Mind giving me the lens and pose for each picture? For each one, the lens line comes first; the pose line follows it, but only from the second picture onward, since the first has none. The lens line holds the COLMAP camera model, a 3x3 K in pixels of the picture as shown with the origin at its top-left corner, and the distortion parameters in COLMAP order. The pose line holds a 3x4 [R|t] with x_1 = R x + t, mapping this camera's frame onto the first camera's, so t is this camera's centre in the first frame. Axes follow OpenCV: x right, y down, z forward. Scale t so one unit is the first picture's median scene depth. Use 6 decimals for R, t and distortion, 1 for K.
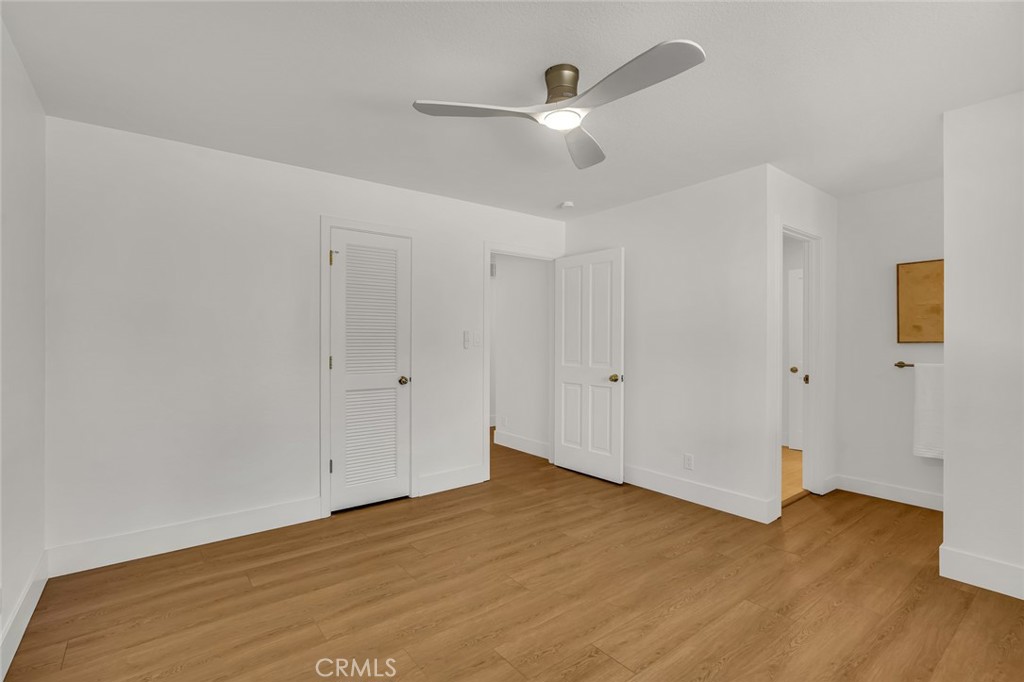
lens RADIAL K [[470.0, 0, 512.0], [0, 470.0, 341.0], [0, 0, 1]] dist [0.000105, 0.000010]
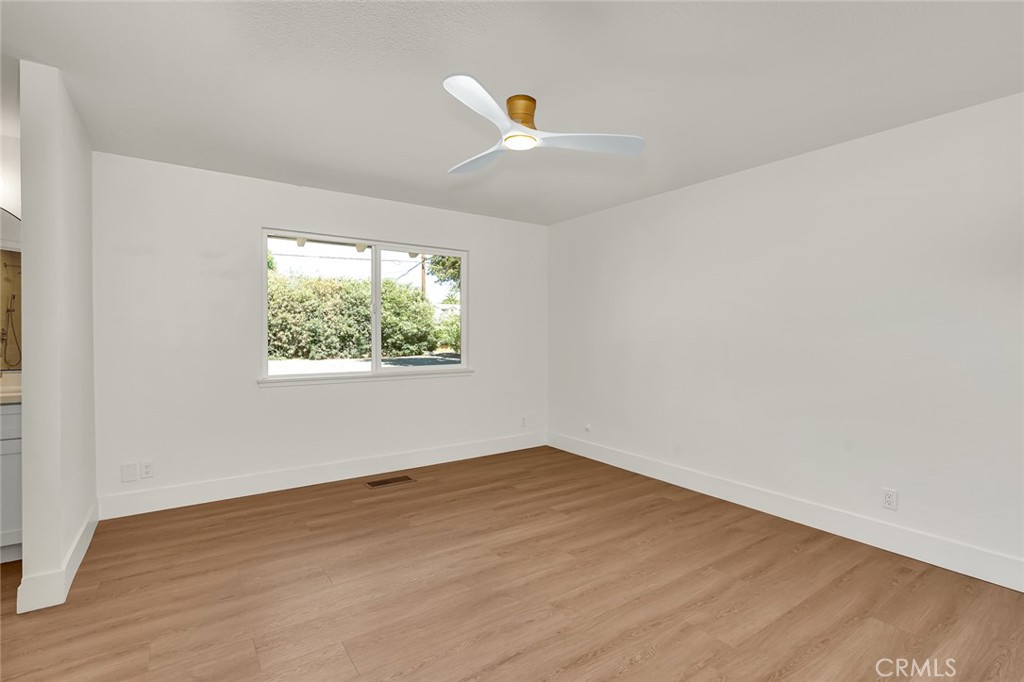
lens RADIAL K [[470.0, 0, 512.0], [0, 470.0, 341.0], [0, 0, 1]] dist [0.000105, 0.000010]
pose [[-0.998447, -0.004763, 0.055500, 0.059384], [-0.003629, 0.999783, 0.020510, 0.003546], [-0.055586, 0.020276, -0.998248, 1.954579]]
